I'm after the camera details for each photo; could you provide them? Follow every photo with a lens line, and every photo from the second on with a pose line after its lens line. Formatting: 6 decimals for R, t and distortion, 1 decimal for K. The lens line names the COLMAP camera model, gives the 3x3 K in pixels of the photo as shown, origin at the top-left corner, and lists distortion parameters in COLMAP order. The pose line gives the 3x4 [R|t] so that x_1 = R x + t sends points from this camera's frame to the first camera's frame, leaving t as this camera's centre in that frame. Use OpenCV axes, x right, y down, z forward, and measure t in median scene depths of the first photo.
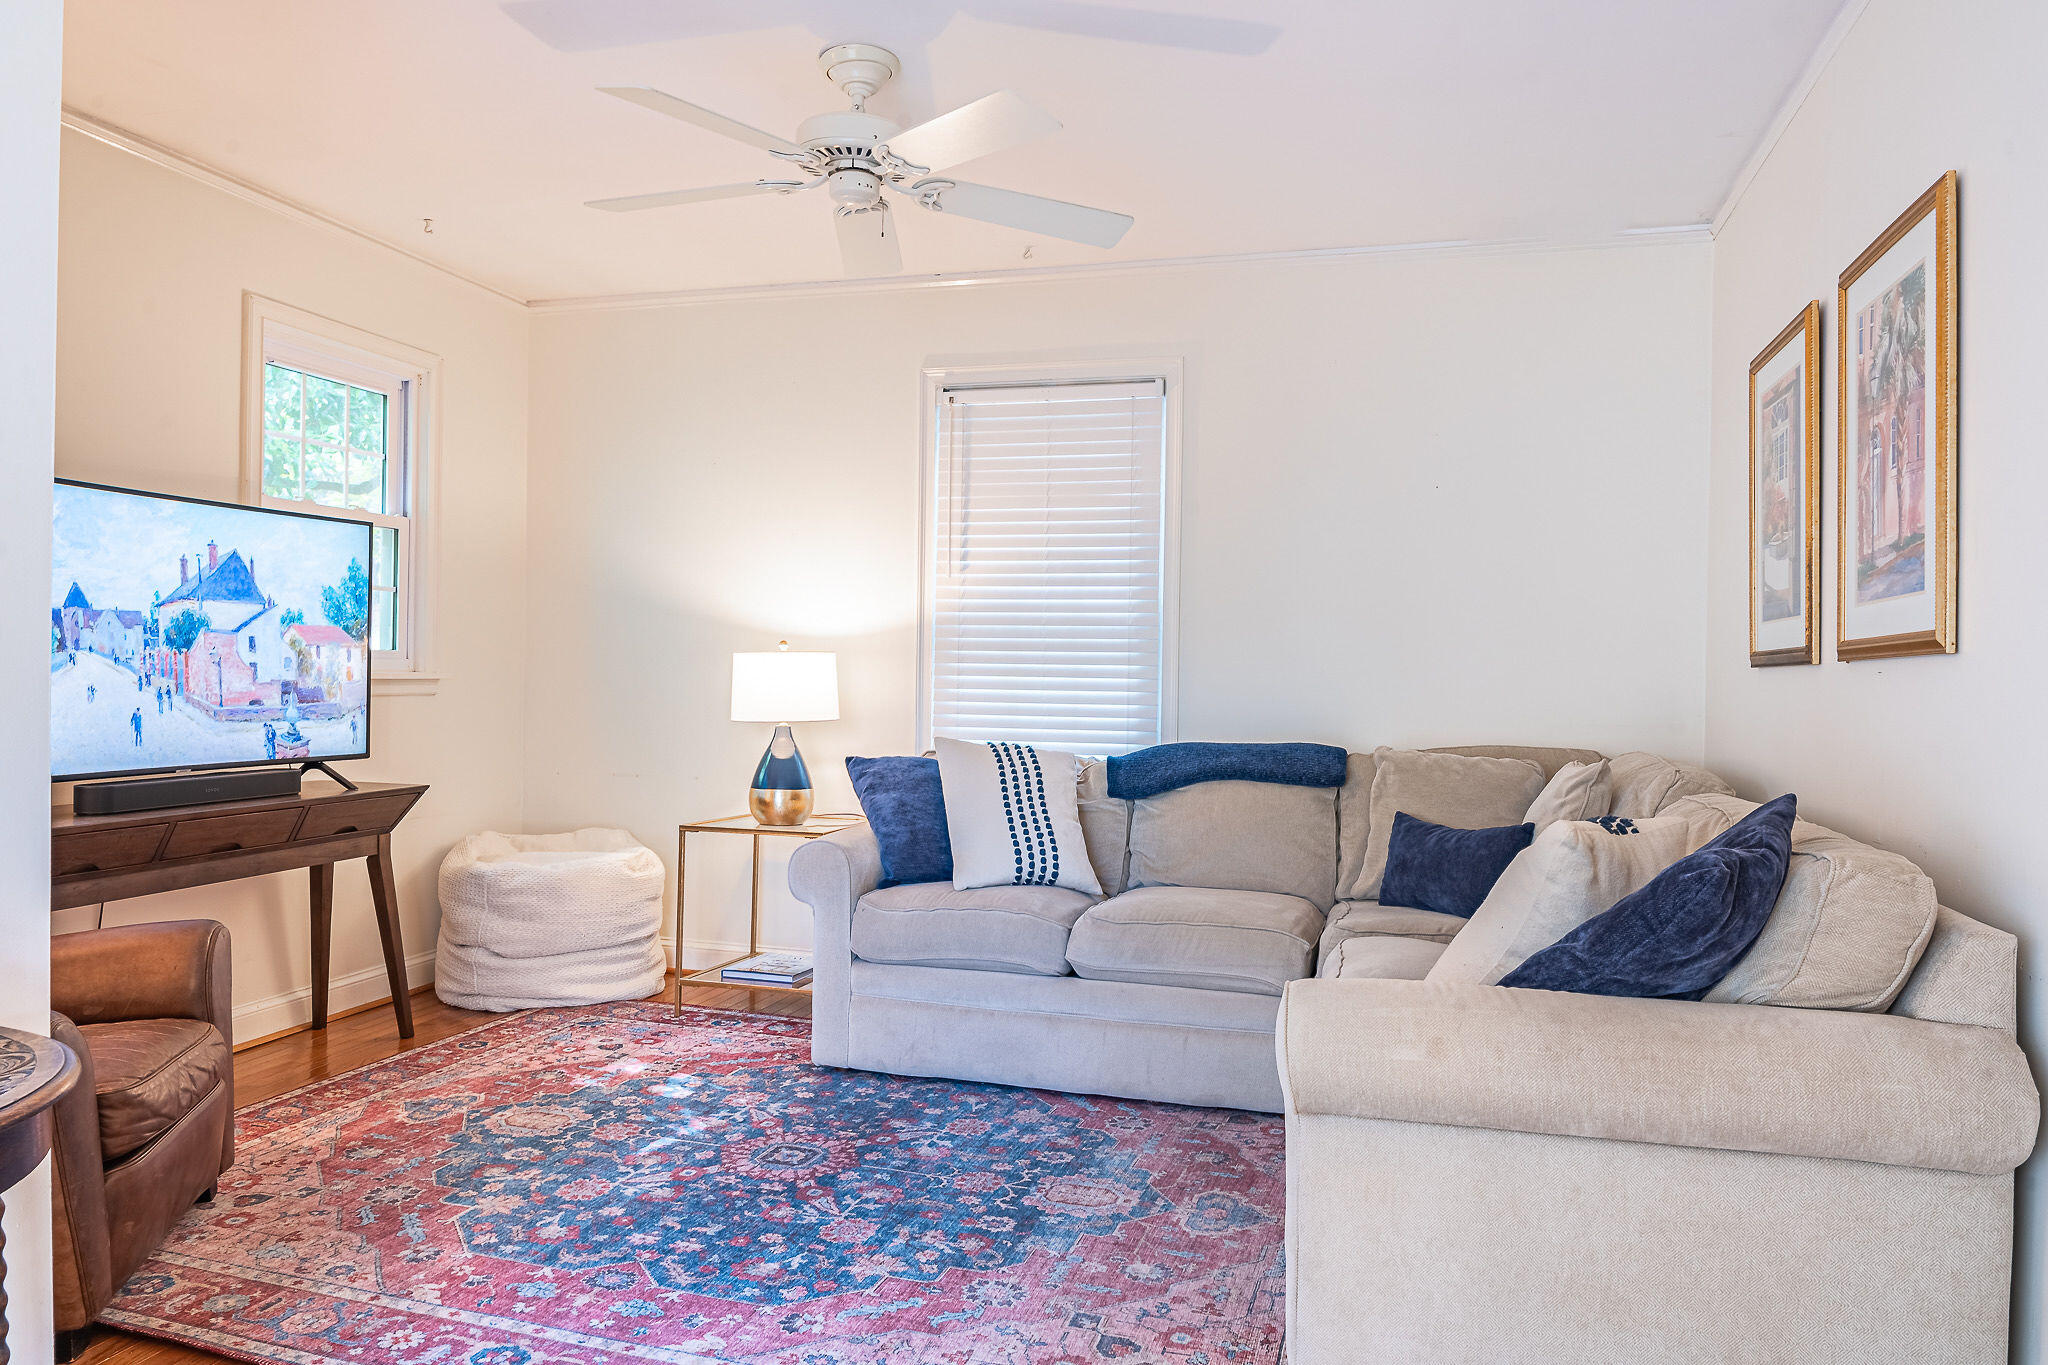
lens RADIAL K [[1370.9, 0, 1029.6], [0, 1370.9, 676.1], [0, 0, 1]] dist [0.000315, -0.019605]
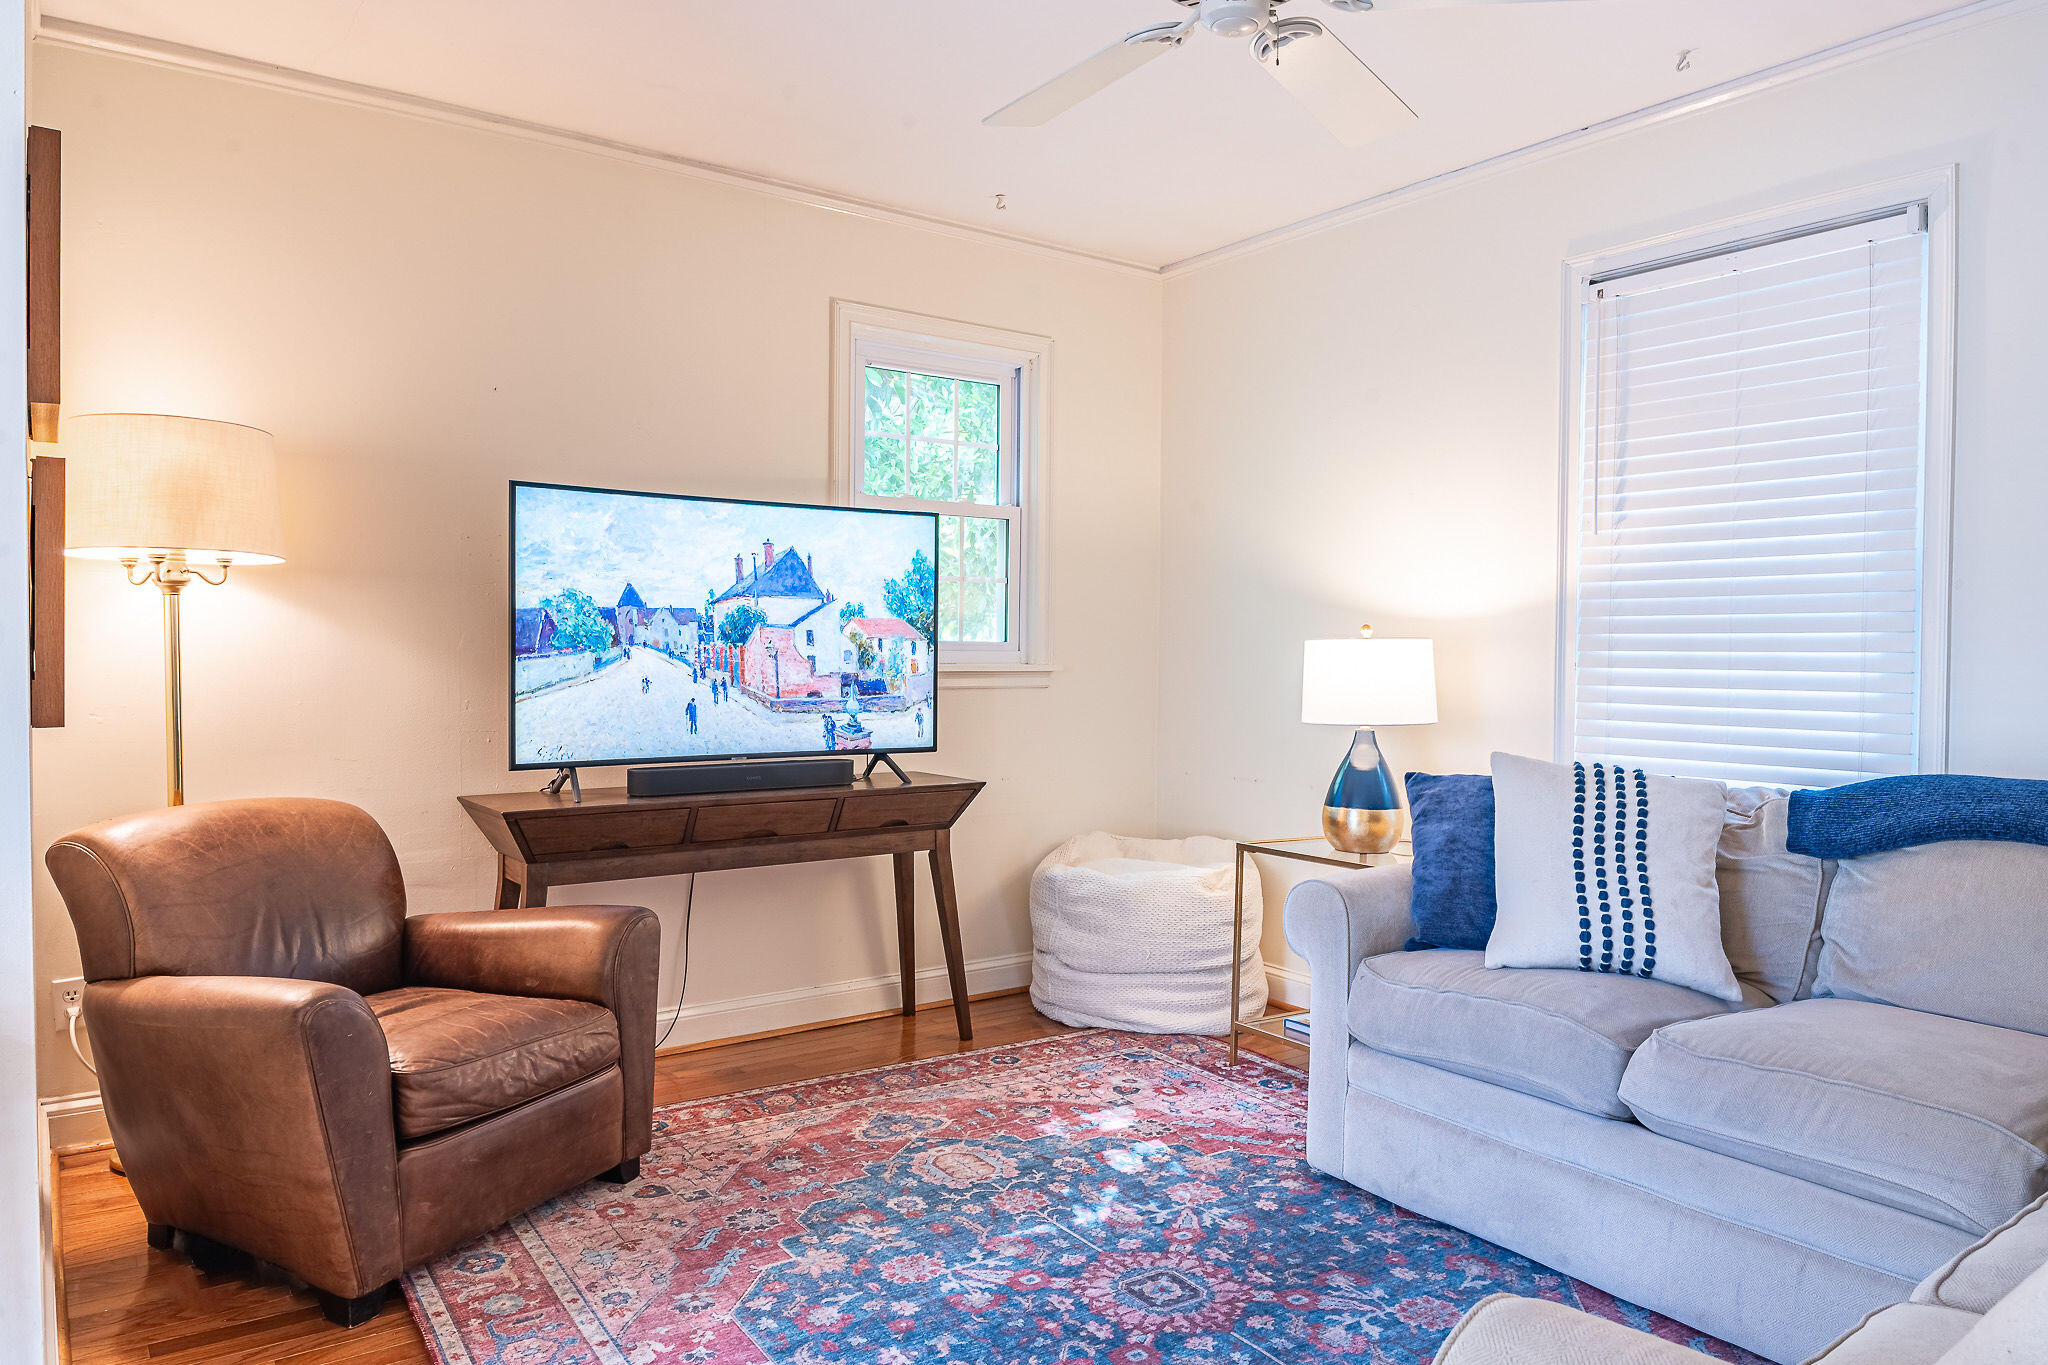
lens RADIAL K [[1370.9, 0, 1013.7], [0, 1370.9, 682.2], [0, 0, 1]] dist [0.000315, -0.019605]
pose [[0.783292, 0.005727, -0.621627, 0.191522], [0.000710, 0.999949, 0.010107, -0.000348], [0.621653, -0.008358, 0.783248, 0.278920]]
